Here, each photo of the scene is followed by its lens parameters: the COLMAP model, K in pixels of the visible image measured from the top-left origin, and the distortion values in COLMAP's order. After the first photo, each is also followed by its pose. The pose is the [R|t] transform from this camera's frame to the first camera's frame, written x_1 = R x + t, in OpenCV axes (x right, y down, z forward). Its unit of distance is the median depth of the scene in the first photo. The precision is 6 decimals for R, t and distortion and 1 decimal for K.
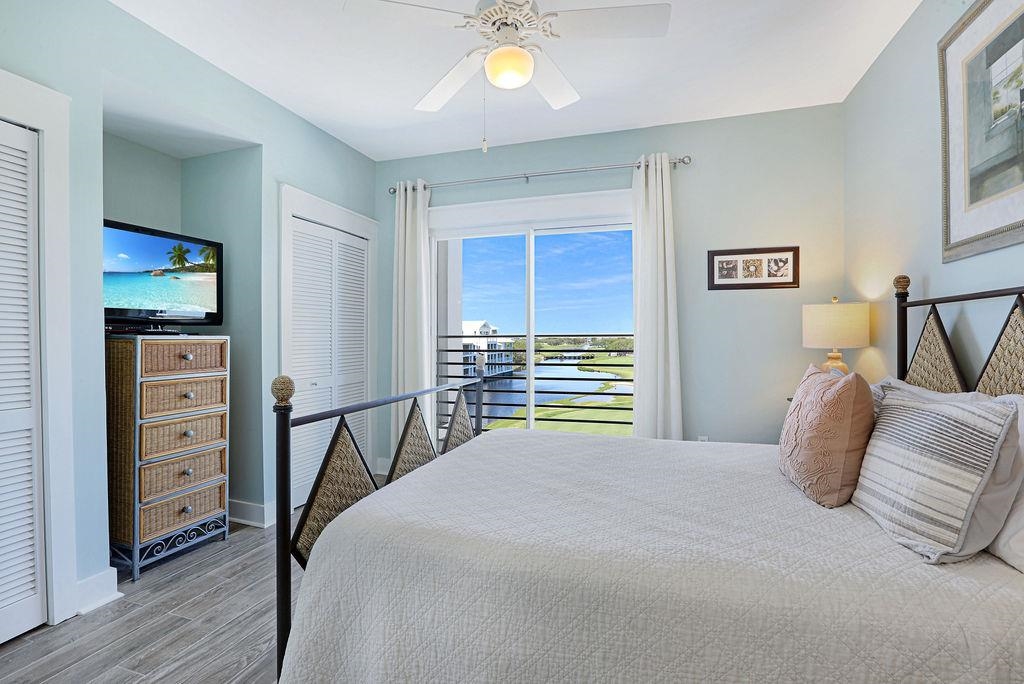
lens RADIAL K [[478.8, 0, 508.2], [0, 478.8, 342.2], [0, 0, 1]] dist [-0.045378, 0.015913]
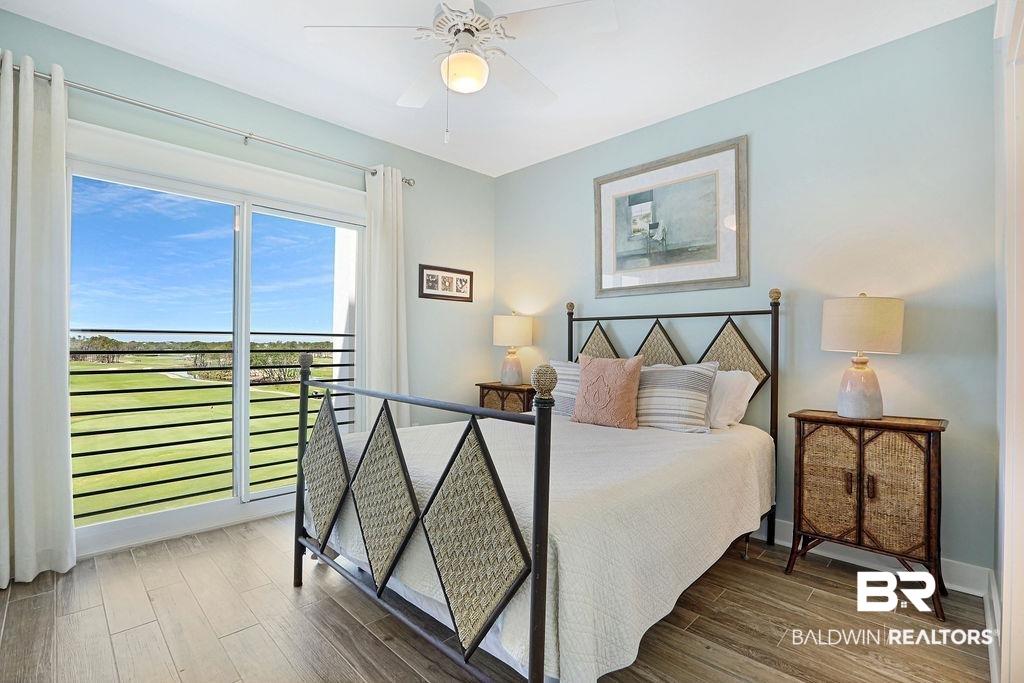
lens RADIAL K [[478.8, 0, 508.2], [0, 478.8, 341.7], [0, 0, 1]] dist [-0.045378, 0.015913]
pose [[0.447148, 0.011358, 0.894388, -0.722142], [0.001189, 0.999911, -0.013293, 0.021530], [-0.894459, 0.007007, 0.447095, 0.367243]]
